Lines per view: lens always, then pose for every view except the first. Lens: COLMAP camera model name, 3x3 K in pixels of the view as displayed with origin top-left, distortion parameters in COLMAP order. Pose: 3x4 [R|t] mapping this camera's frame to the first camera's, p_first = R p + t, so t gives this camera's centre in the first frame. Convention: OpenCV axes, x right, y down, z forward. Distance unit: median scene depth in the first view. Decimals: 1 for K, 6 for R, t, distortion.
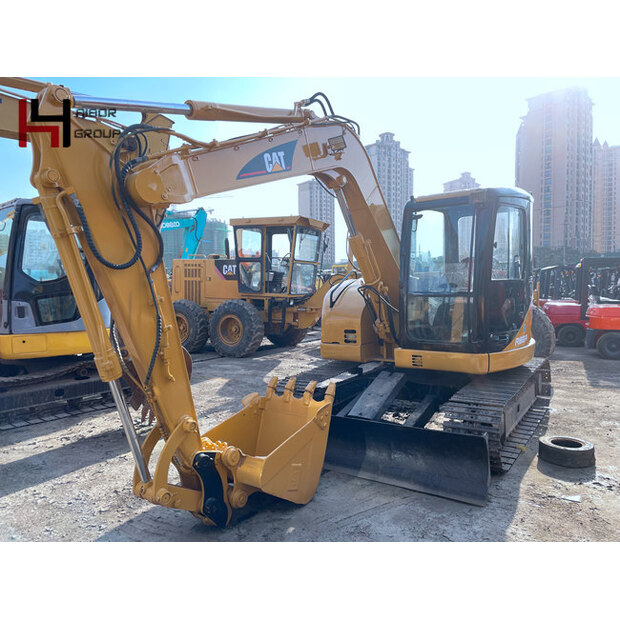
lens RADIAL K [[459.2, 0, 310.0], [0, 459.2, 310.0], [0, 0, 1]] dist [0.084484, -0.101126]
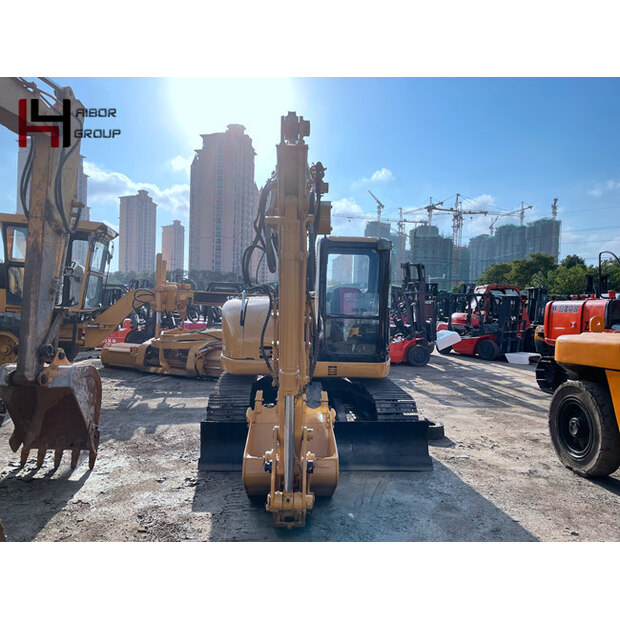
lens RADIAL K [[459.2, 0, 310.0], [0, 459.2, 310.0], [0, 0, 1]] dist [0.084484, -0.101126]
pose [[0.801226, 0.035115, 0.597331, -0.547046], [-0.012305, 0.999032, -0.042226, 0.002040], [-0.598236, 0.026482, 0.800882, 0.066010]]
